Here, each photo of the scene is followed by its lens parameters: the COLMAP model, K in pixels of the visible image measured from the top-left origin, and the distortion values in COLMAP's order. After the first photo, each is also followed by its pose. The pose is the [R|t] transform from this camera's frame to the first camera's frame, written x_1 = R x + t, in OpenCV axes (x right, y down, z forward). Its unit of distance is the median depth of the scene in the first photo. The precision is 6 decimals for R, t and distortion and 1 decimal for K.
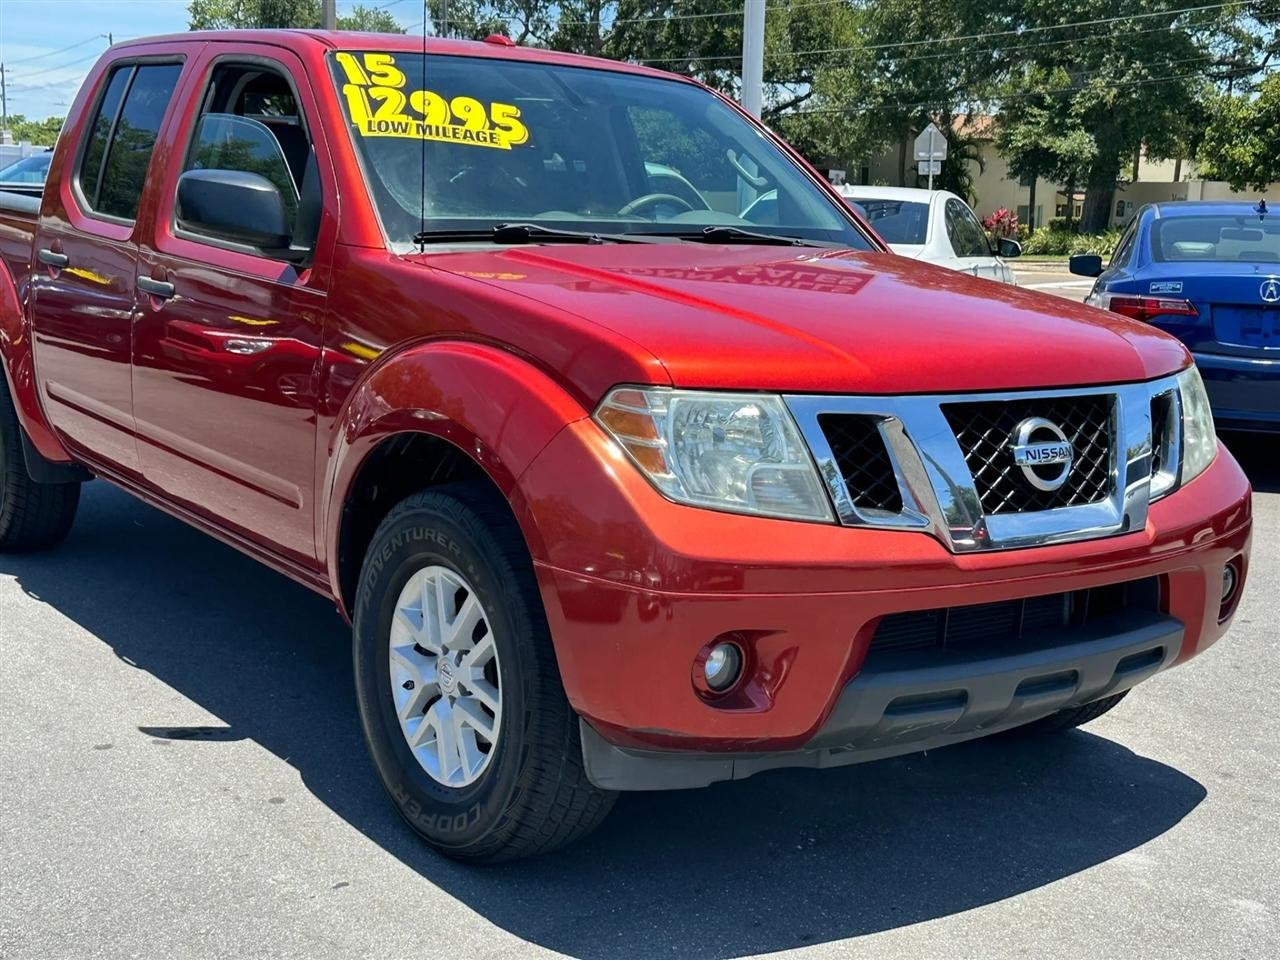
lens RADIAL K [[1613.6, 0, 640.0], [0, 1613.6, 480.0], [0, 0, 1]] dist [0.230347, -0.584004]
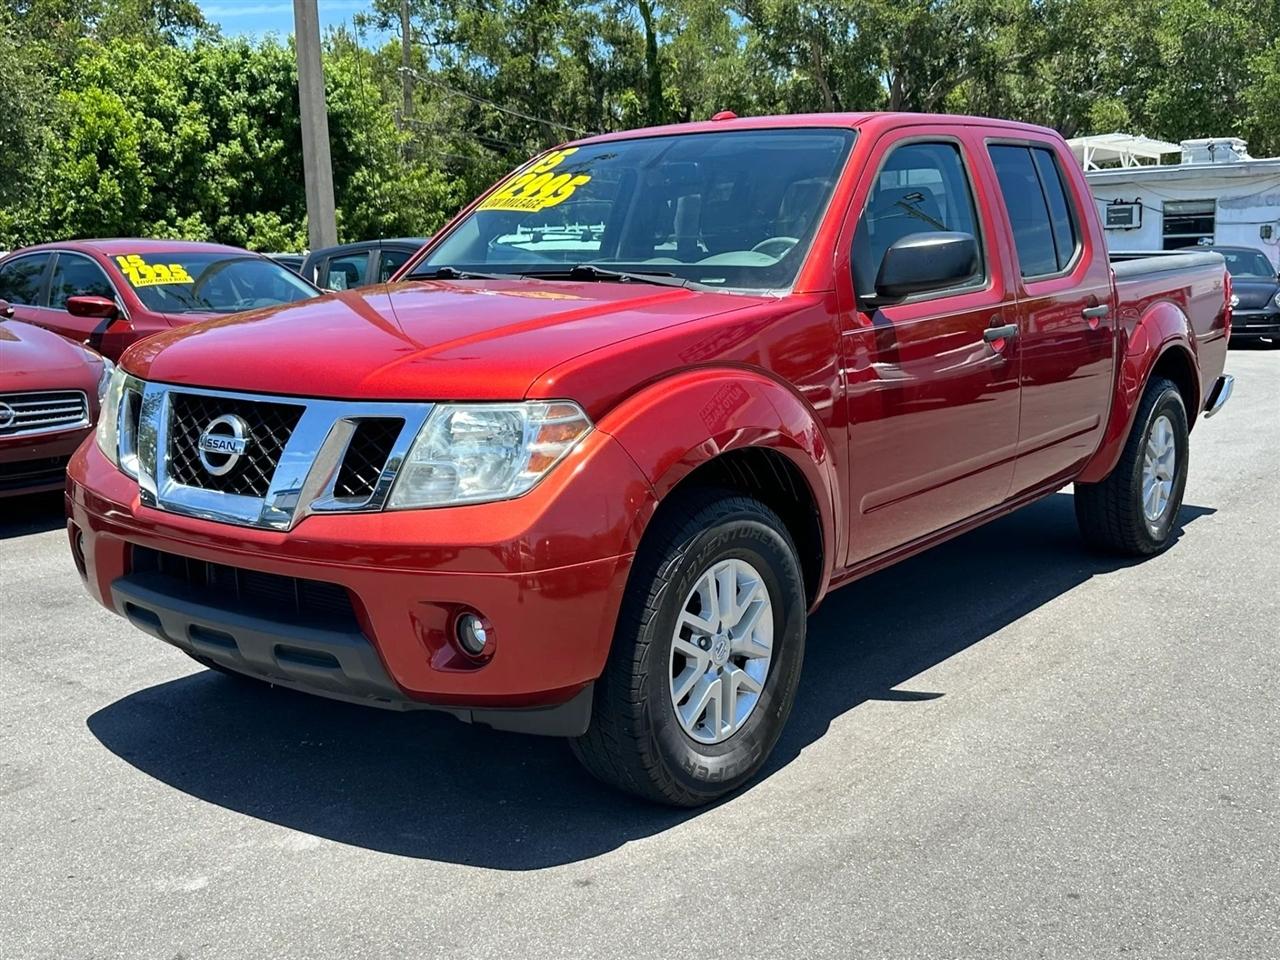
lens RADIAL K [[1342.9, 0, 645.6], [0, 1342.9, 487.4], [0, 0, 1]] dist [0.192274, -0.435612]
pose [[0.272954, 0.124323, -0.953960, 1.121586], [-0.145488, 0.985544, 0.086811, -0.101858], [0.950962, 0.115094, 0.287096, 0.885487]]
